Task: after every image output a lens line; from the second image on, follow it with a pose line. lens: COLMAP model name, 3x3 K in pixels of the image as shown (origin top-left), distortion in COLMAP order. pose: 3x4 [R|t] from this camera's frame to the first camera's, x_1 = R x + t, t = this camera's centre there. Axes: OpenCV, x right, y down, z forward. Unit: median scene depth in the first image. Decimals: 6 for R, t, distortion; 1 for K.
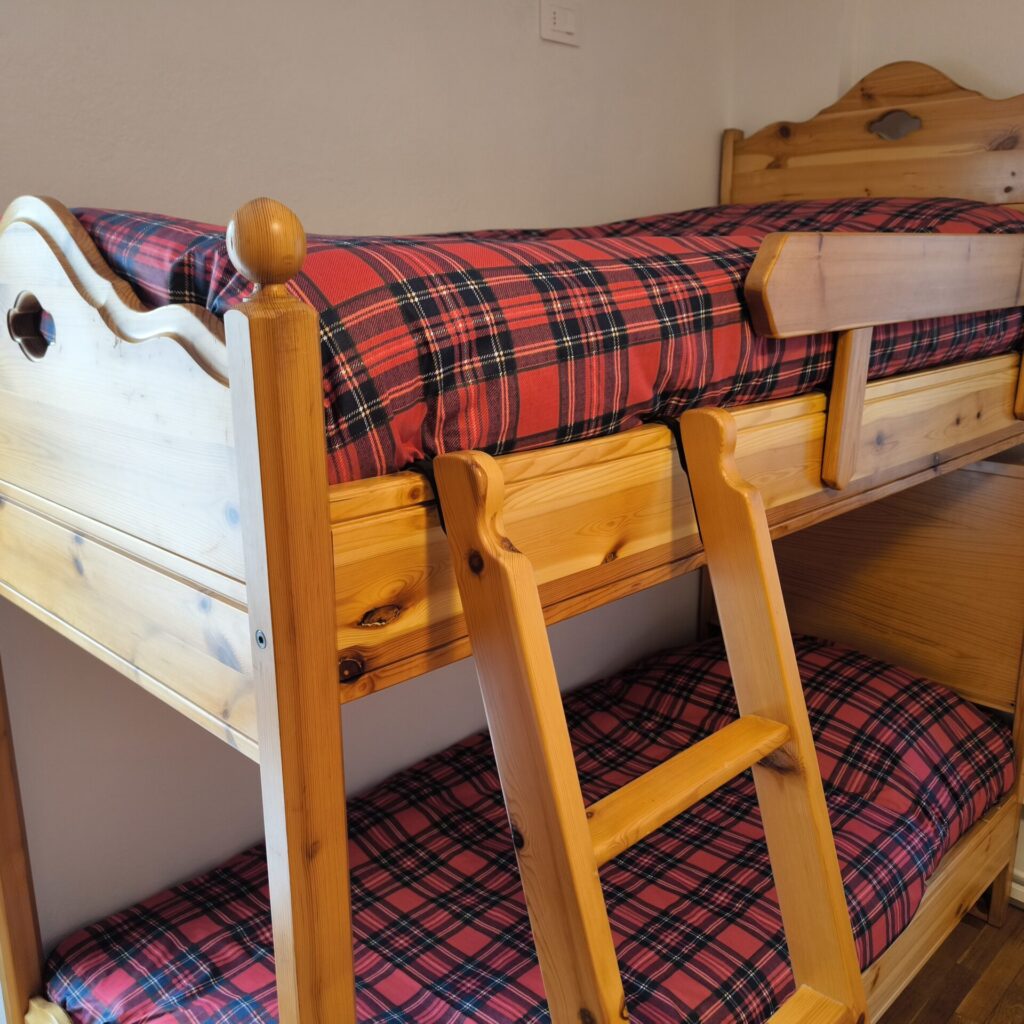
lens RADIAL K [[962.8, 0, 510.3], [0, 962.8, 515.2], [0, 0, 1]] dist [0.017794, 0.000000]
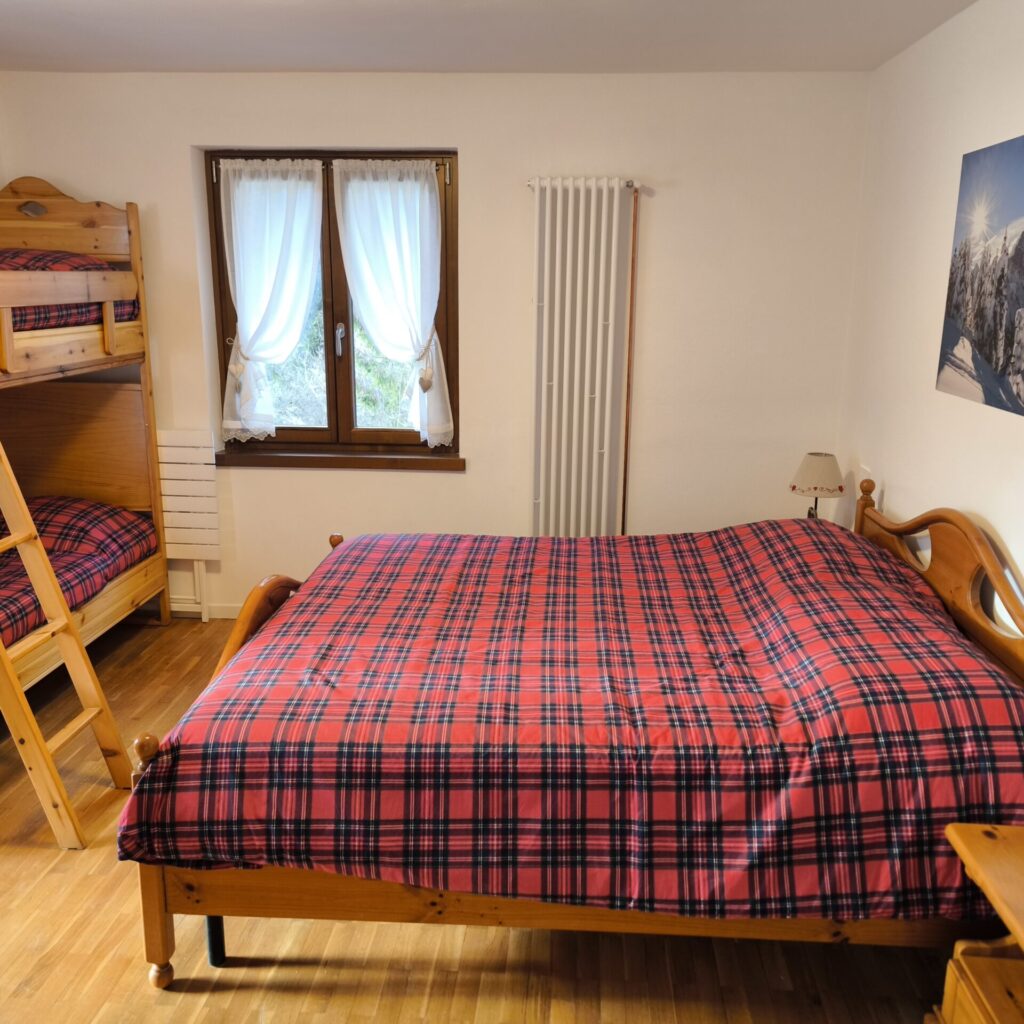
lens RADIAL K [[962.8, 0, 519.7], [0, 962.8, 514.9], [0, 0, 1]] dist [0.017794, 0.000000]
pose [[0.748761, -0.141213, 0.647623, -0.397373], [0.152008, 0.987586, 0.039595, 0.509299], [-0.645175, 0.068797, 0.760931, -2.010663]]
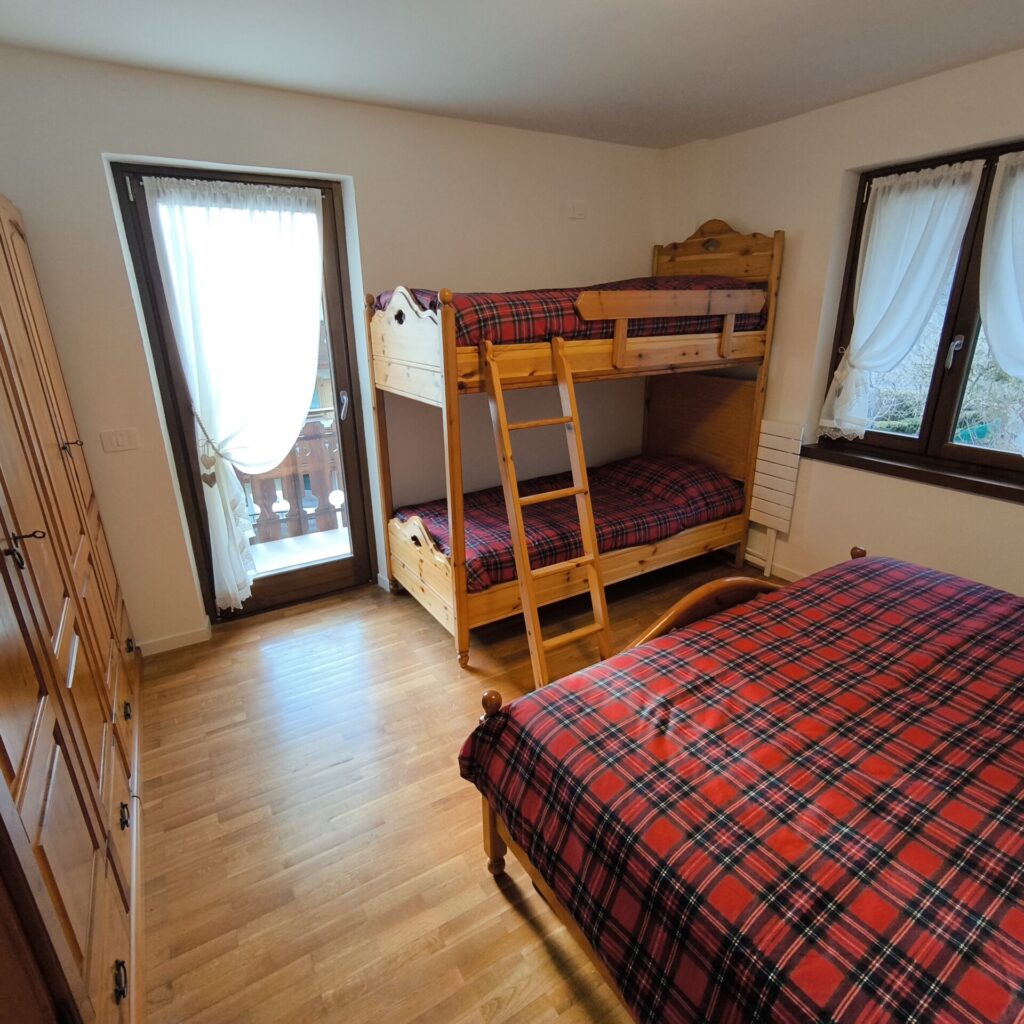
lens RADIAL K [[585.2, 0, 510.0], [0, 585.2, 513.4], [0, 0, 1]] dist [-0.019377, 0.010192]
pose [[0.971576, 0.071625, -0.225631, 0.555206], [-0.051463, 0.994240, 0.094013, 0.358621], [0.231065, -0.079729, 0.969666, -1.302376]]
